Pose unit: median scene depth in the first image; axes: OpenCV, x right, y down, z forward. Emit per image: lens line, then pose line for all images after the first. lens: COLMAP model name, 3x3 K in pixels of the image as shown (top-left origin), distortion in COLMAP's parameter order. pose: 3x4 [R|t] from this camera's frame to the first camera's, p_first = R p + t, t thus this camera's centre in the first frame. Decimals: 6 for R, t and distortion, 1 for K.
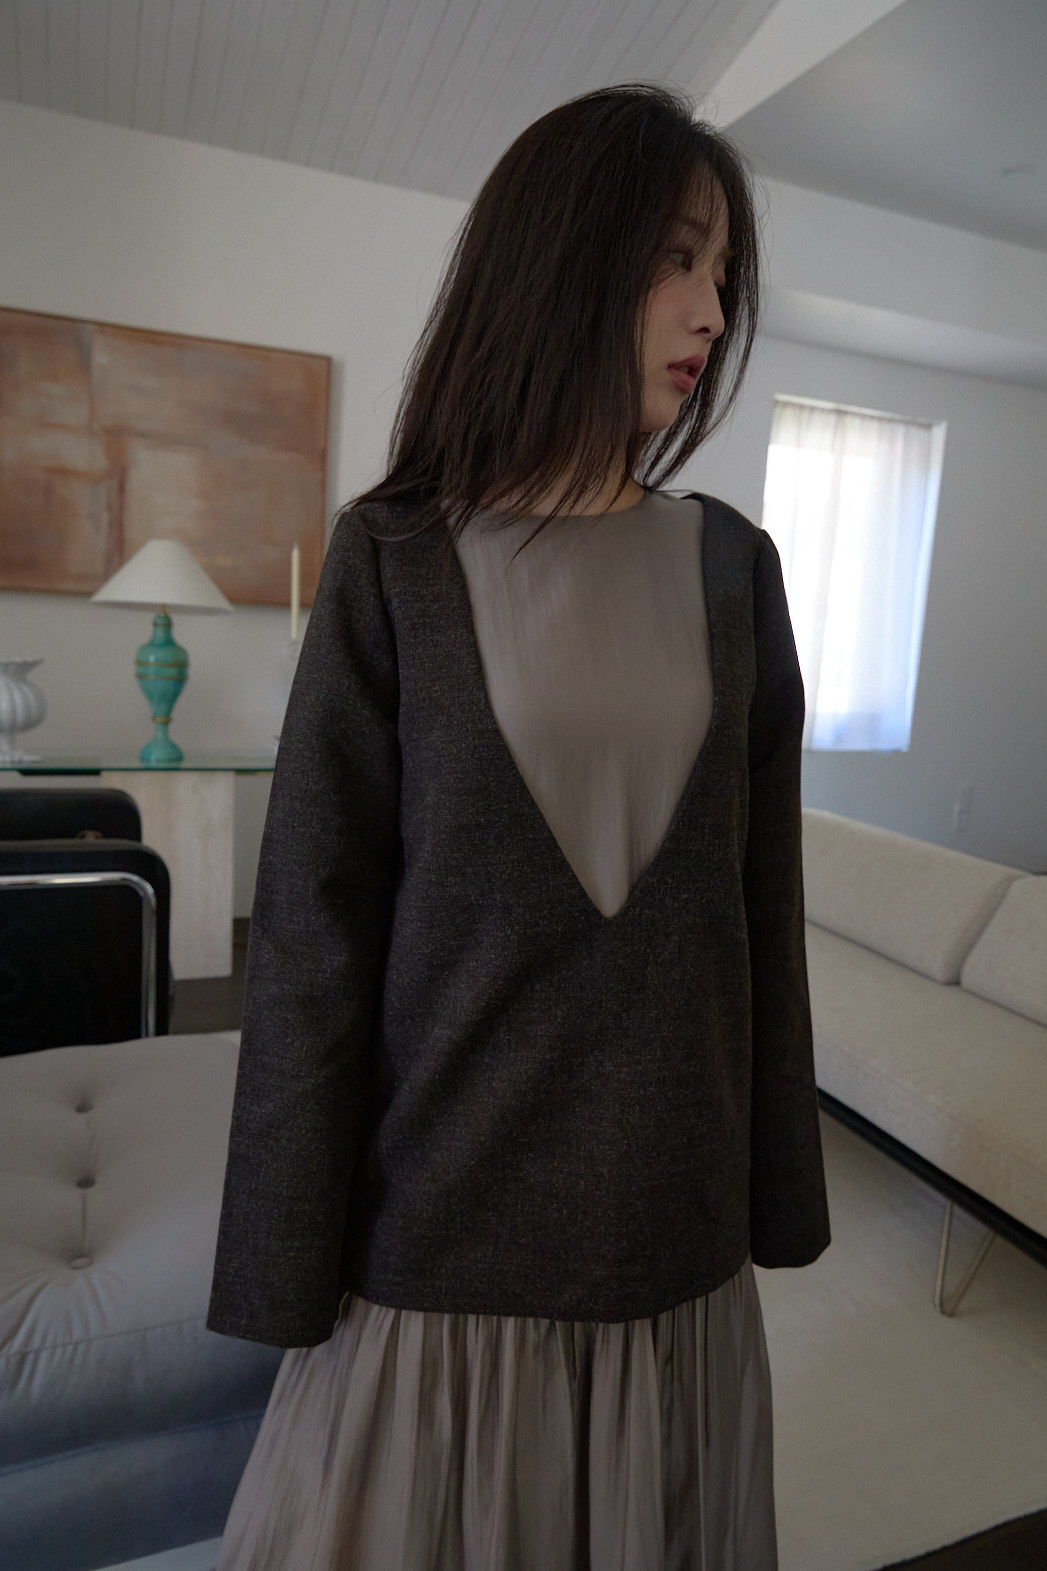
lens RADIAL K [[1066.0, 0, 523.5], [0, 1066.0, 785.5], [0, 0, 1]] dist [-0.000049, 0.003599]
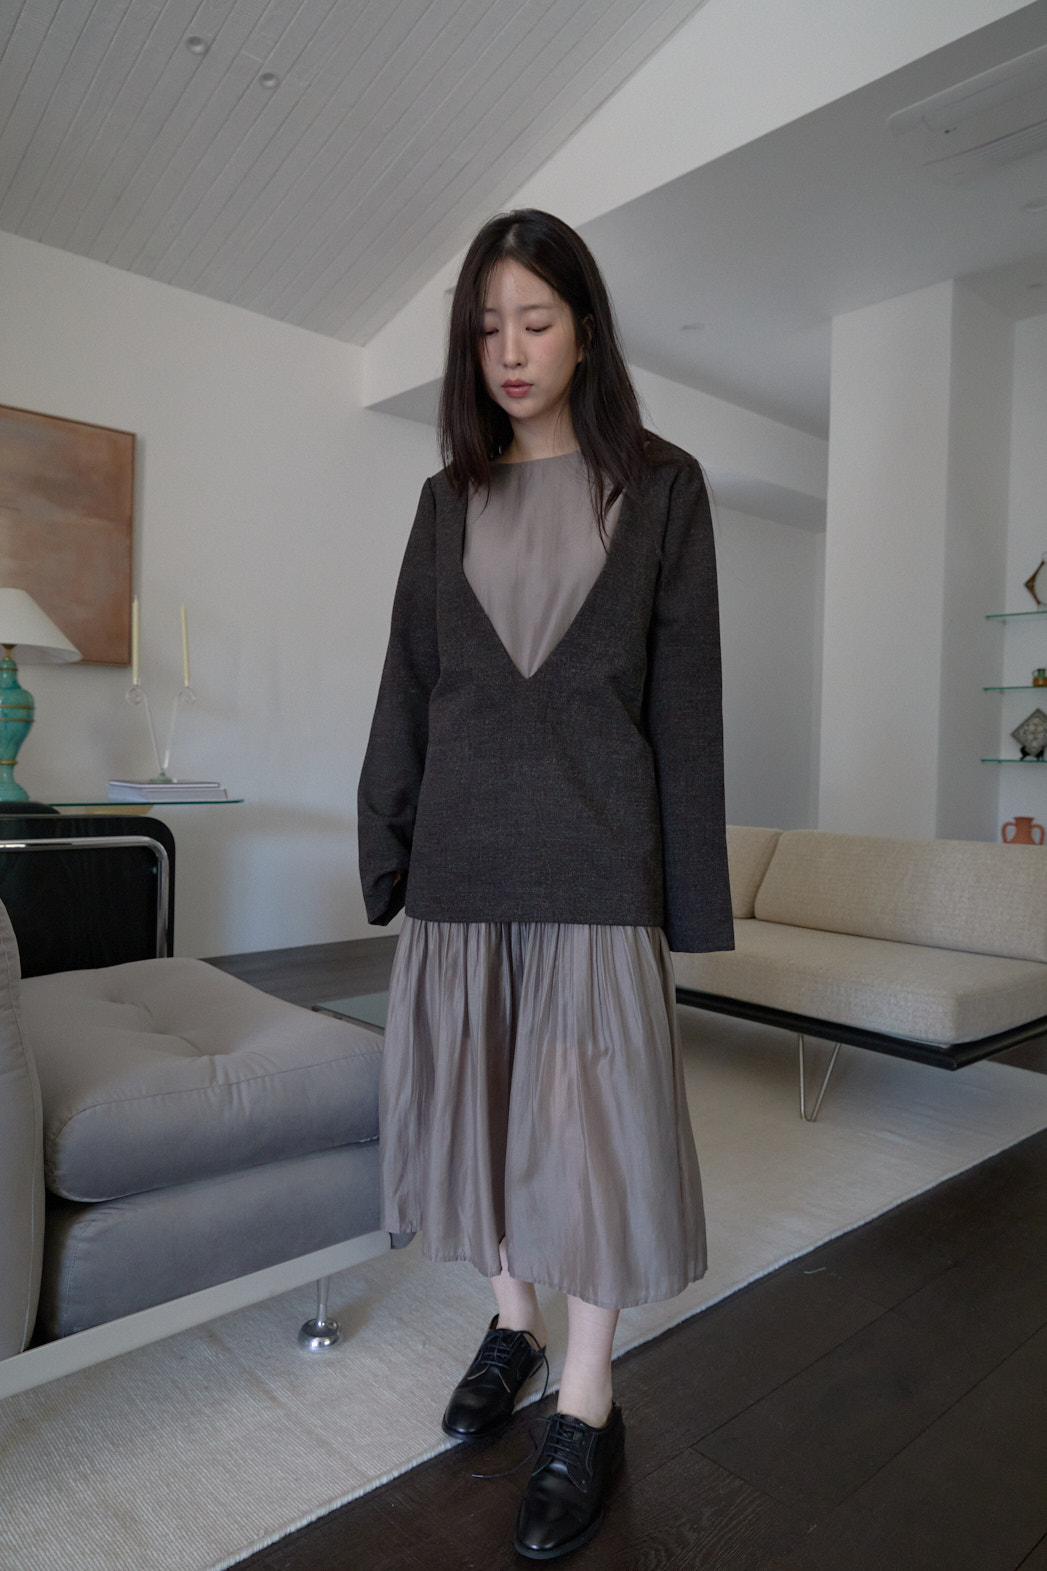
lens RADIAL K [[1077.6, 0, 523.5], [0, 1077.6, 785.5], [0, 0, 1]] dist [0.000588, 0.004278]
pose [[0.940854, -0.050800, 0.334982, -0.206278], [0.088881, 0.991076, -0.099341, 0.098026], [-0.326946, 0.123239, 0.936973, -0.108907]]
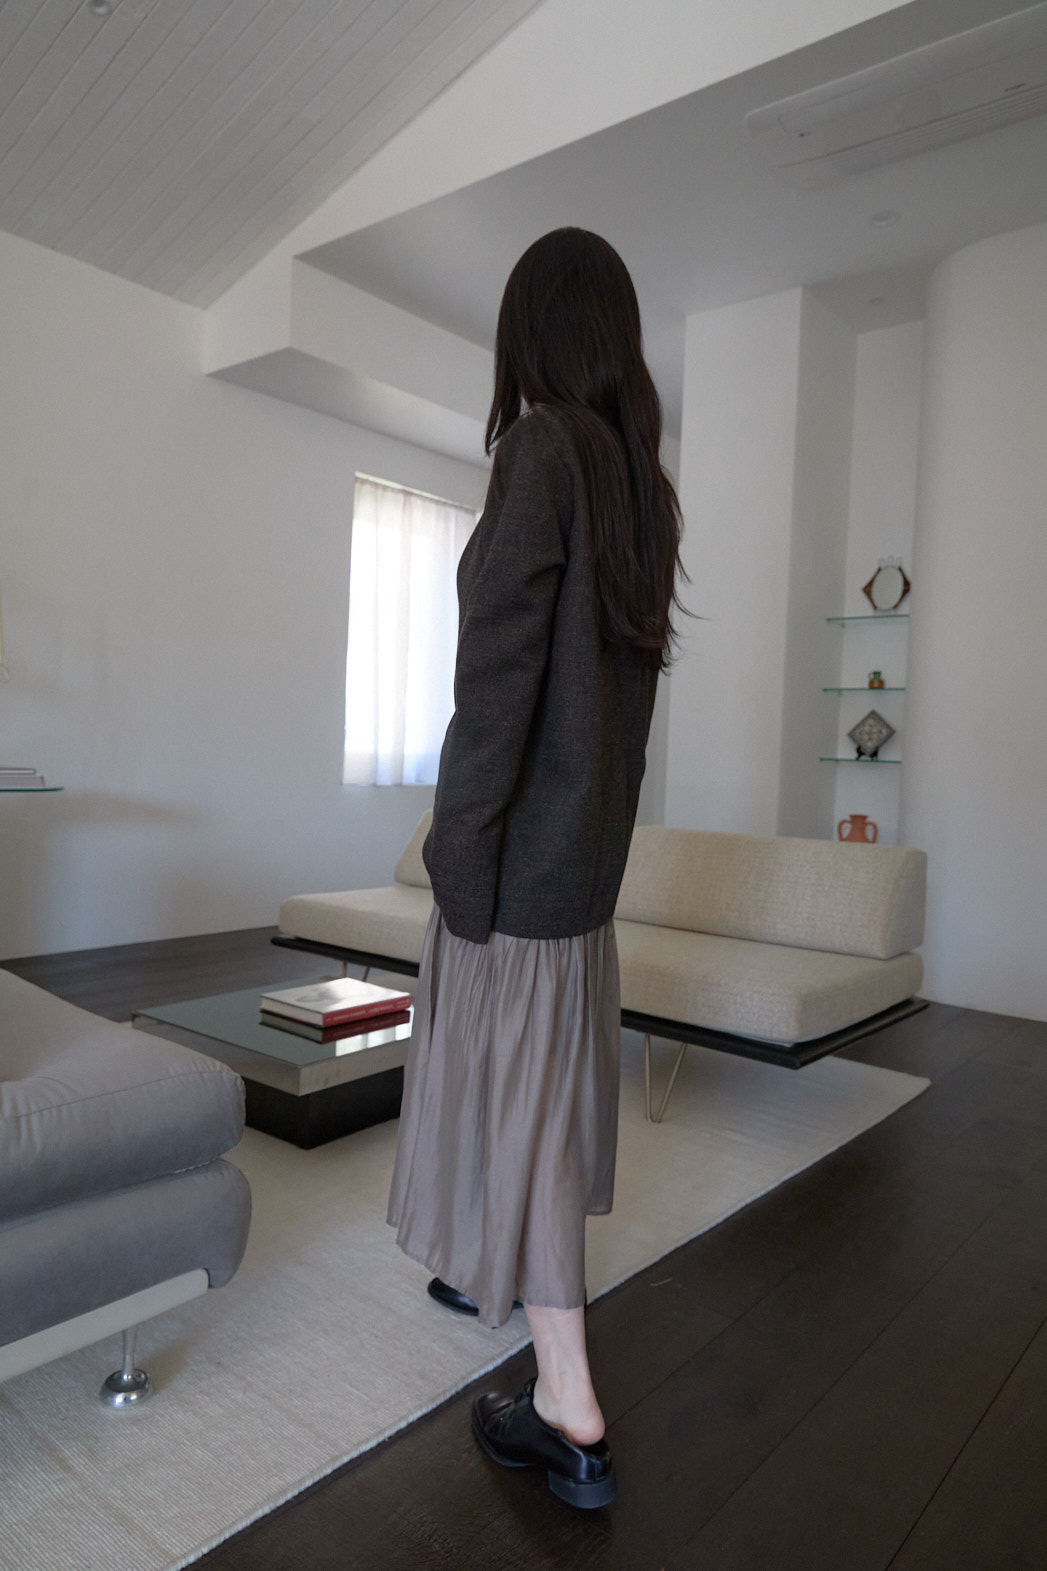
lens RADIAL K [[1074.8, 0, 523.5], [0, 1074.8, 785.5], [0, 0, 1]] dist [0.001246, 0.002683]
pose [[0.885502, -0.040362, 0.462879, -0.192344], [0.086455, 0.993135, -0.078793, 0.093377], [-0.456521, 0.109789, 0.882913, -0.079135]]
